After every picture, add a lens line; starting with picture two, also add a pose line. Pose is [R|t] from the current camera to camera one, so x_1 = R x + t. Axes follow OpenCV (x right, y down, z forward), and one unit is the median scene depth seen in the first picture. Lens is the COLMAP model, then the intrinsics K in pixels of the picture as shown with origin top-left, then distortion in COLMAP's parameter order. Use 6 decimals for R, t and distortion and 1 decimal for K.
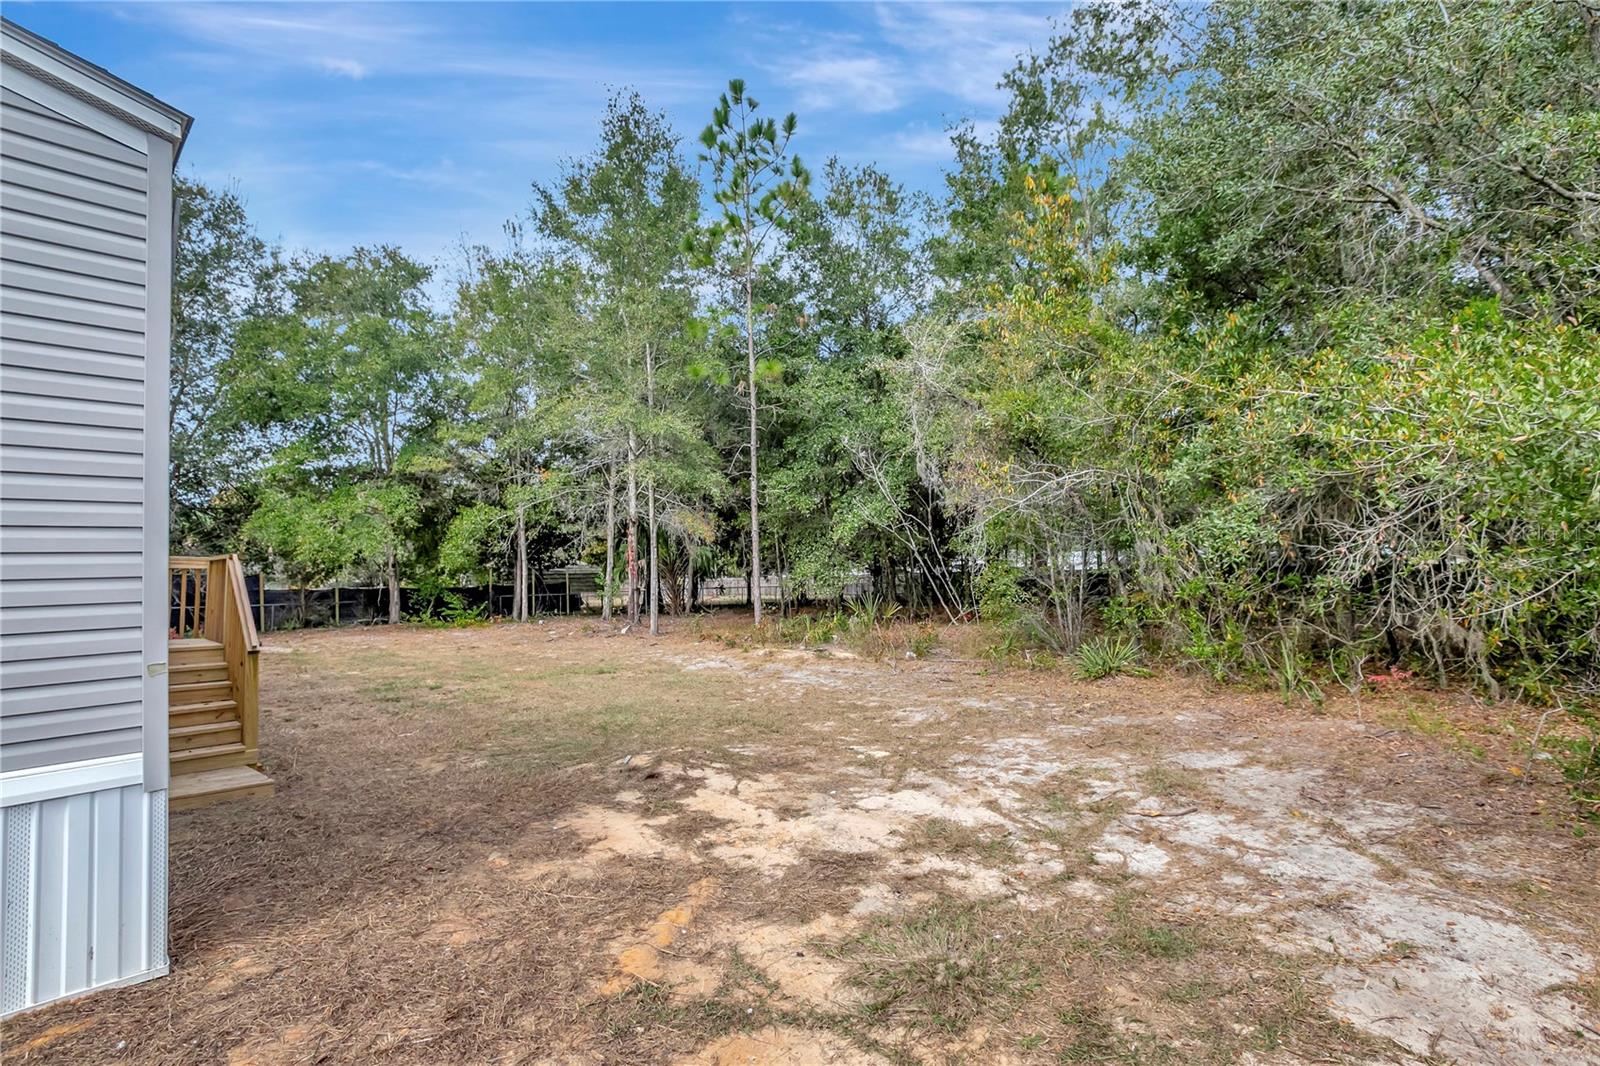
lens RADIAL K [[727.6, 0, 767.7], [0, 727.6, 556.6], [0, 0, 1]] dist [0.000812, 0.000038]
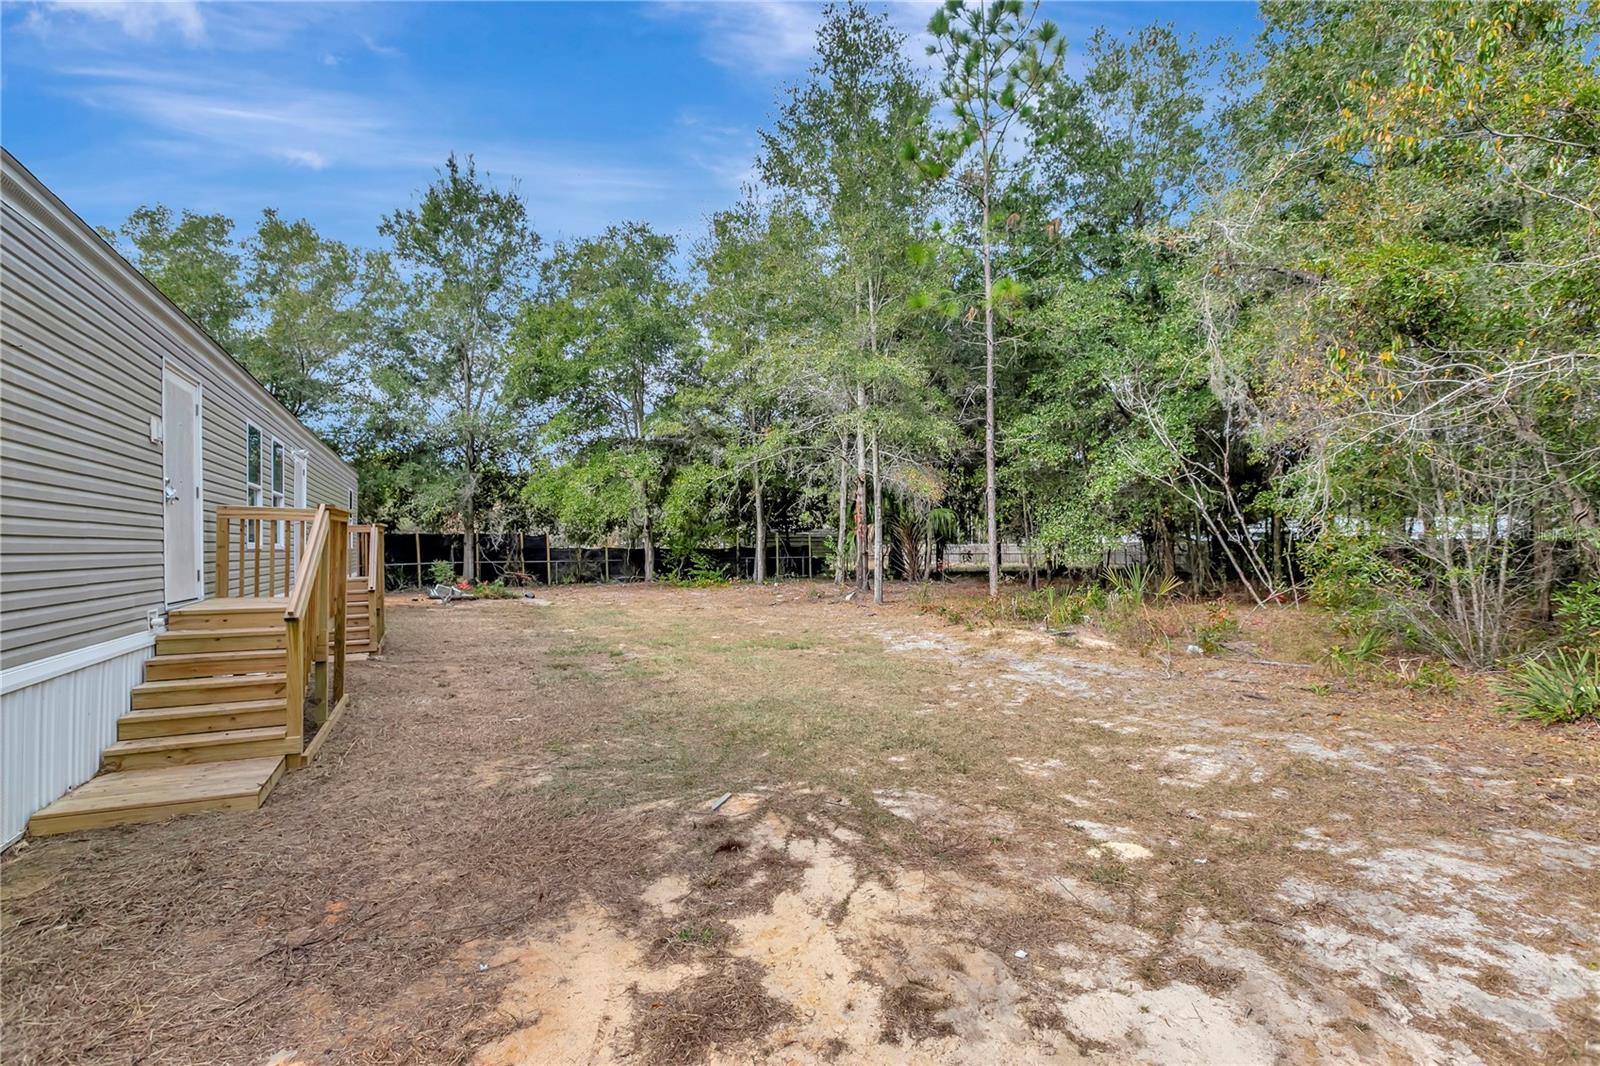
lens RADIAL K [[702.4, 0, 787.5], [0, 702.4, 542.8], [0, 0, 1]] dist [0.001177, -0.000858]
pose [[0.945596, 0.013286, -0.325071, 0.029203], [-0.003894, 0.999556, 0.029527, 0.006823], [0.325320, -0.026655, 0.945228, 0.155927]]
